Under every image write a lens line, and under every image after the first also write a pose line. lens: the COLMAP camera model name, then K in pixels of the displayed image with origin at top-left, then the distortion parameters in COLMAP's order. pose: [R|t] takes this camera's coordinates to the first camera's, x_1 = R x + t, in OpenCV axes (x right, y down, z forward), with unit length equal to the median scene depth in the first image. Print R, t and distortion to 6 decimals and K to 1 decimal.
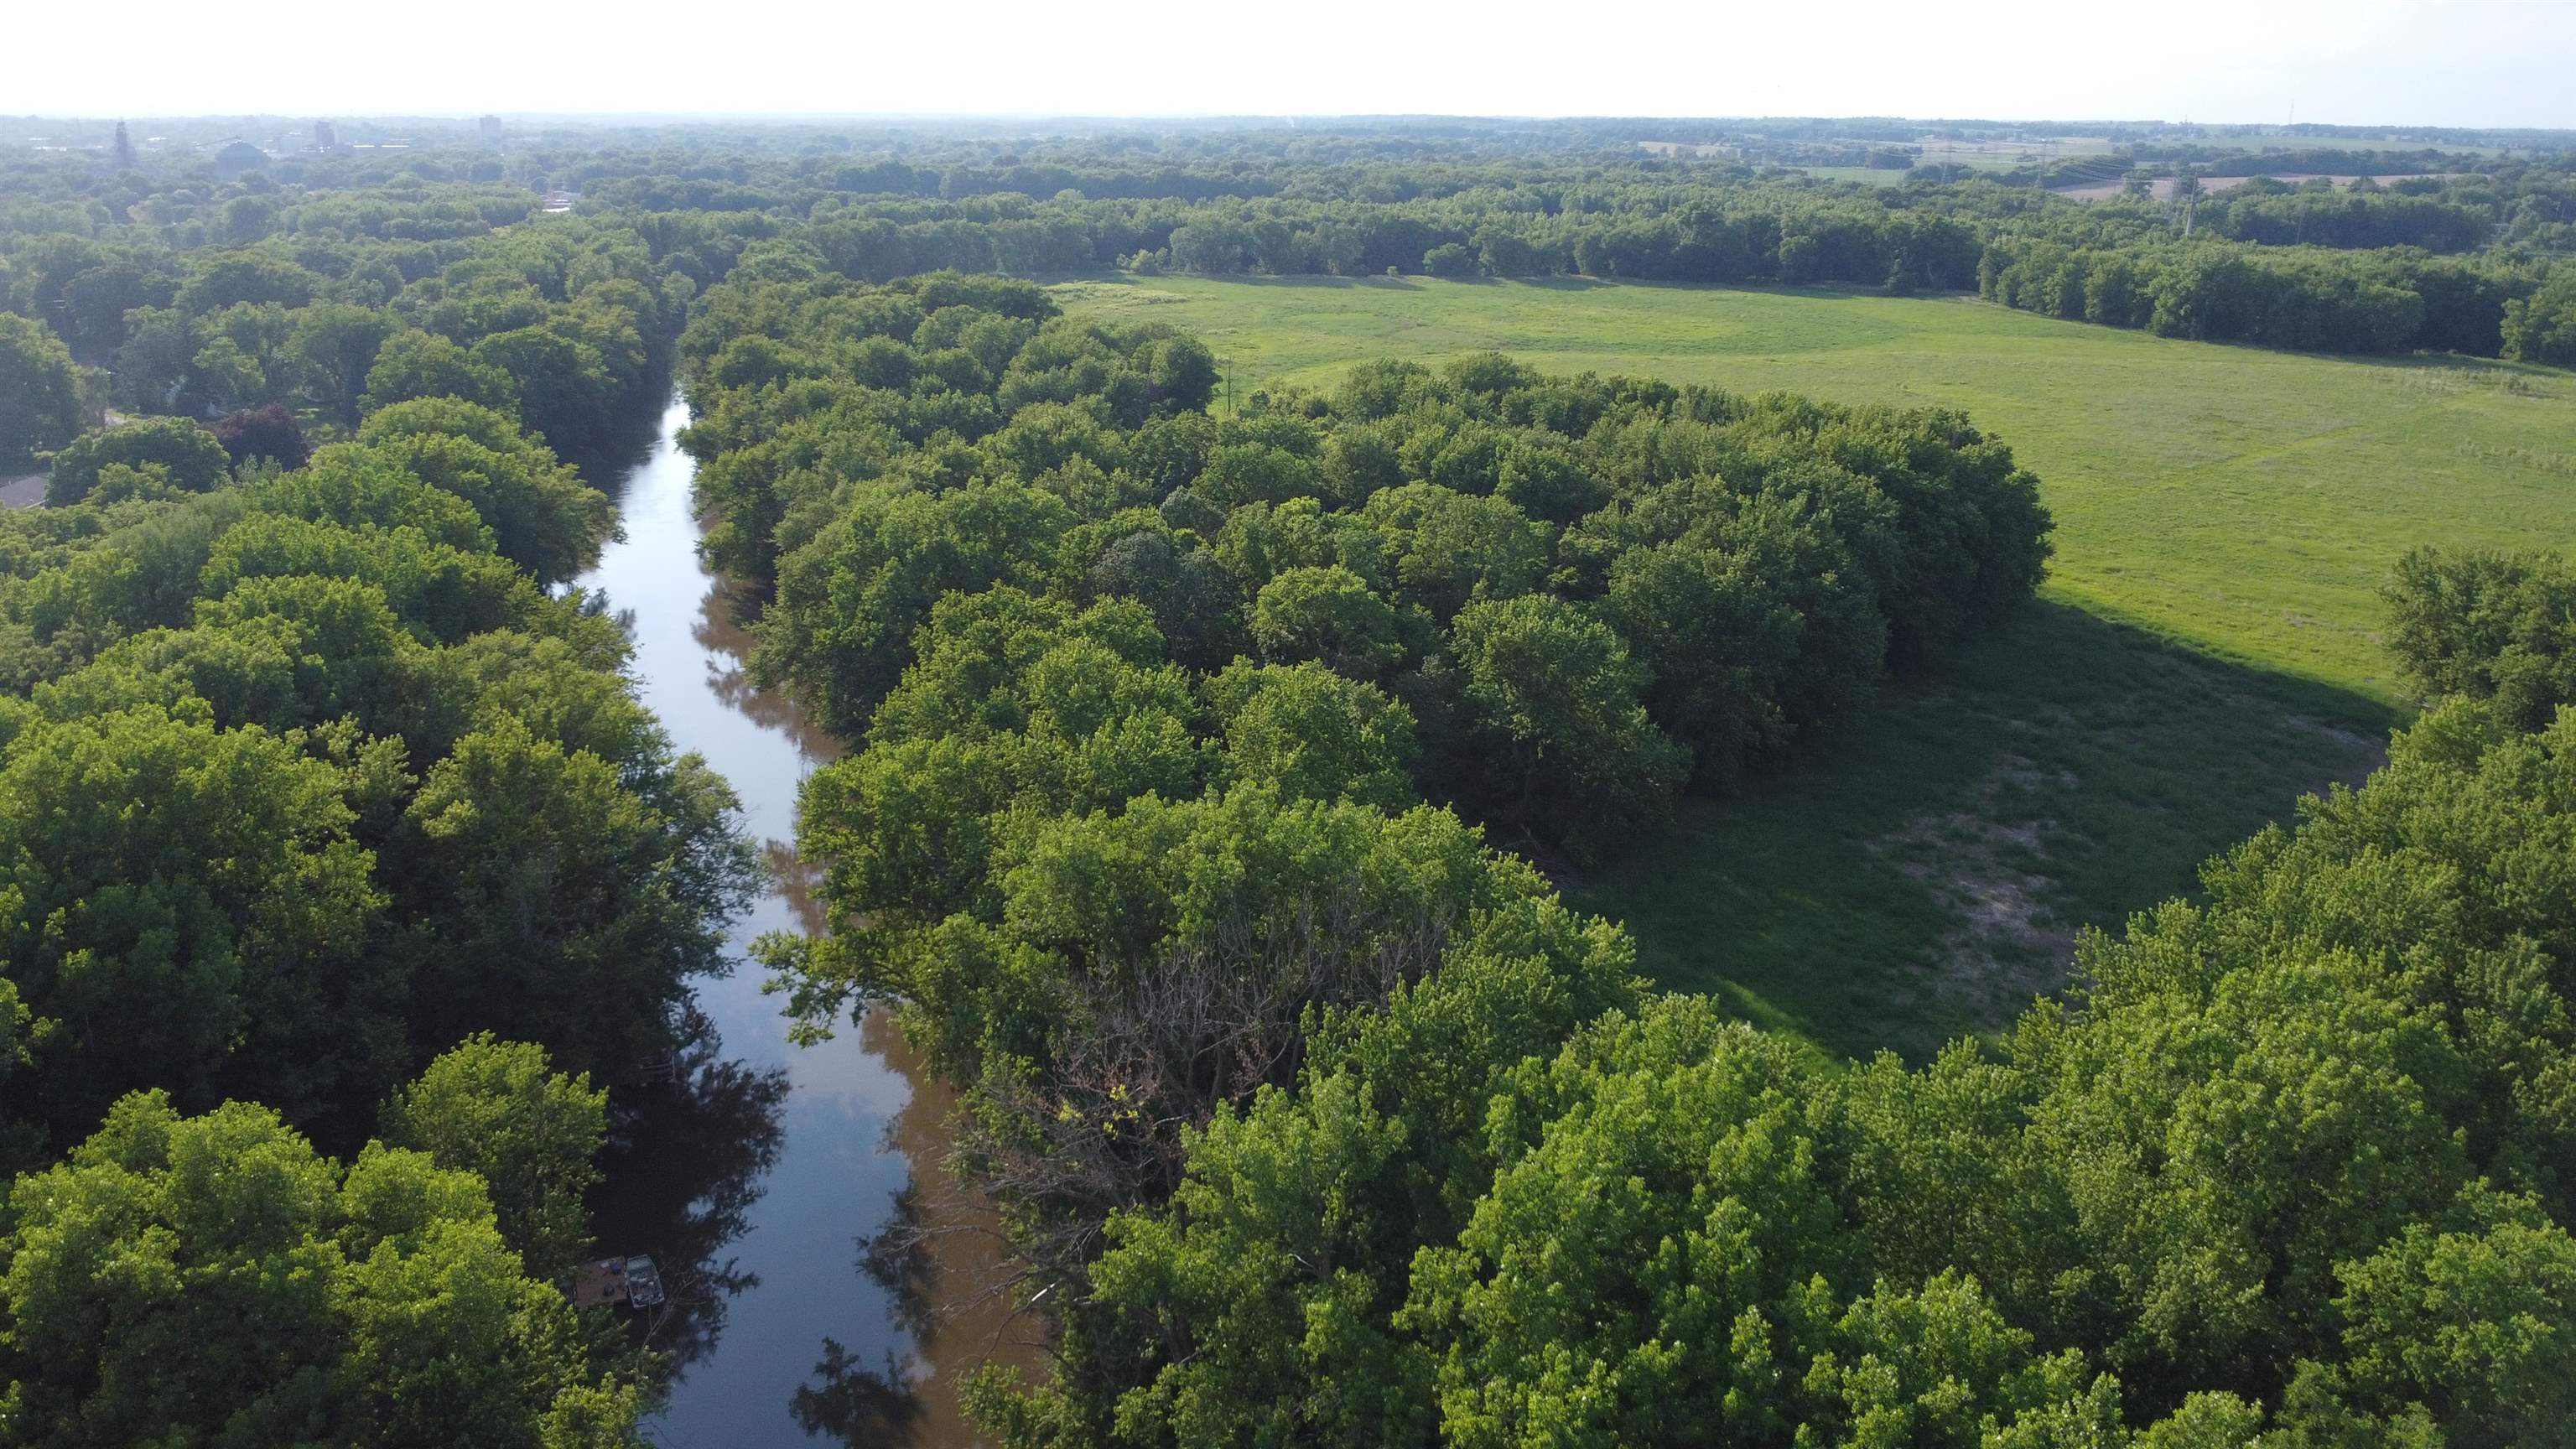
lens RADIAL K [[1866.6, 0, 1284.8], [0, 1866.6, 719.2], [0, 0, 1]] dist [-0.028963, -0.009662]
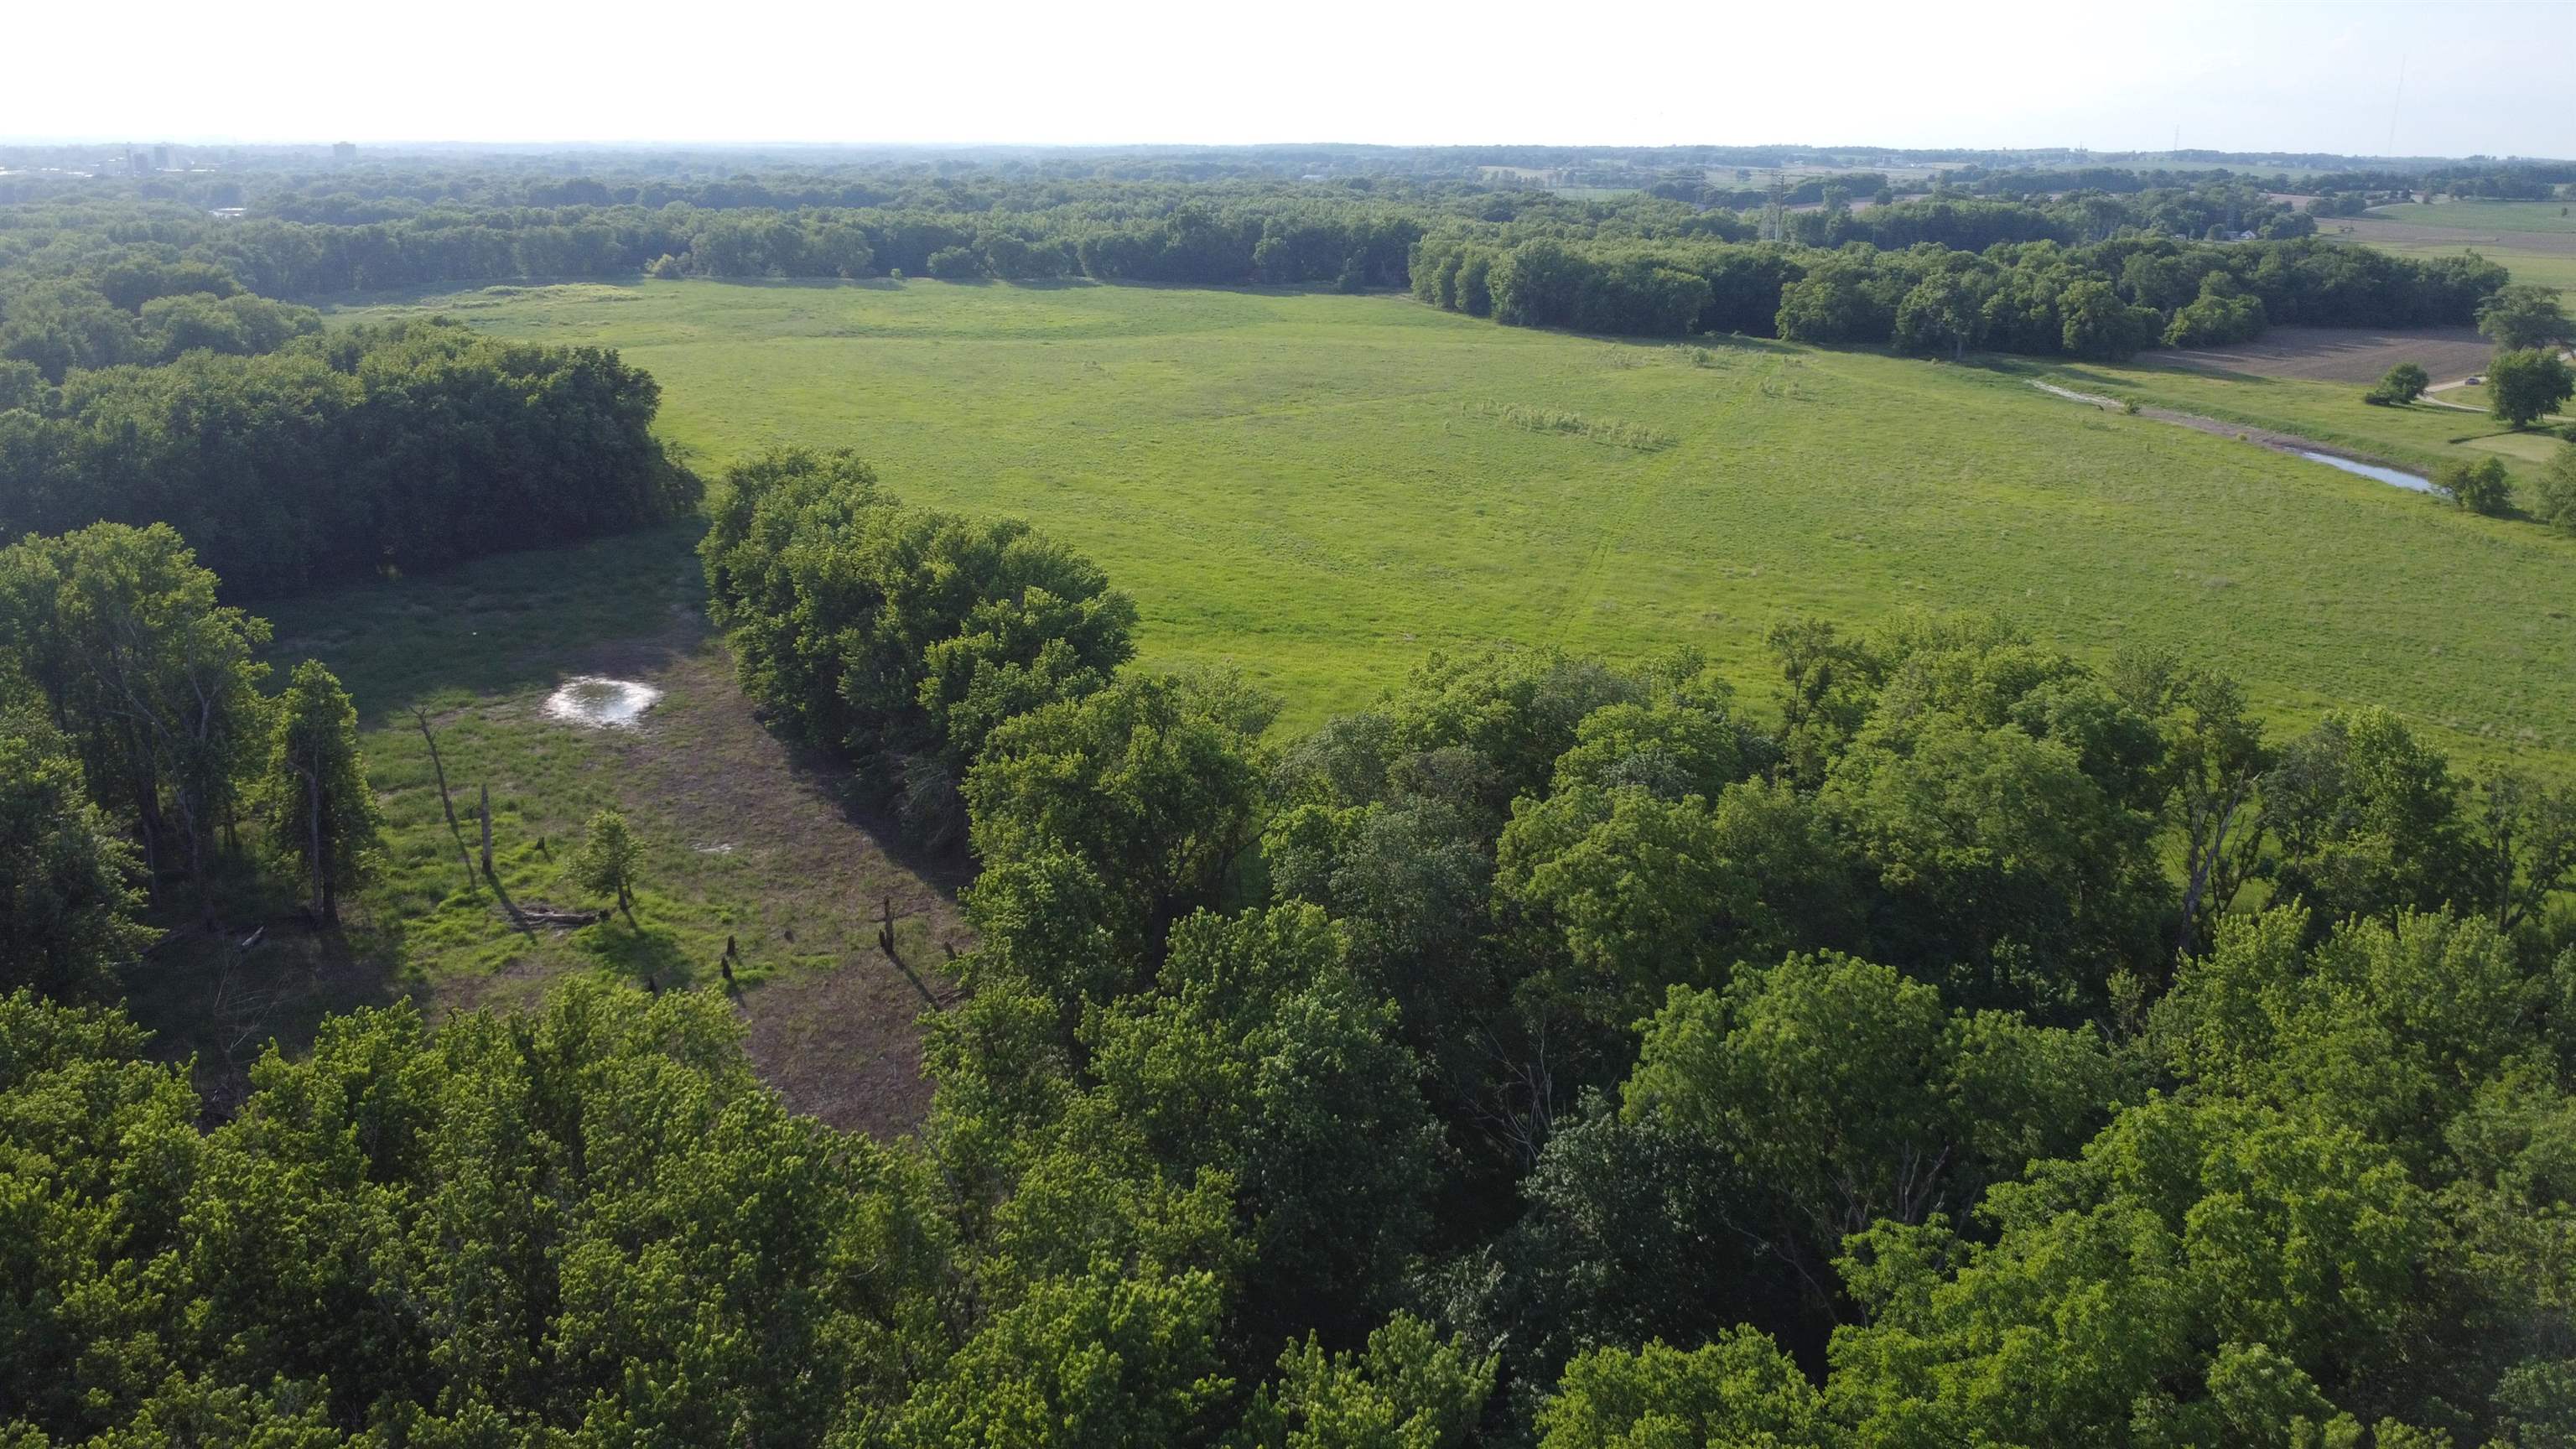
lens RADIAL K [[1866.6, 0, 1285.9], [0, 1866.6, 727.0], [0, 0, 1]] dist [-0.028963, -0.009662]
pose [[0.999843, -0.004417, 0.017150, 0.275570], [0.004611, 0.999925, -0.011319, 0.027609], [-0.017099, 0.011397, 0.999789, -0.043026]]
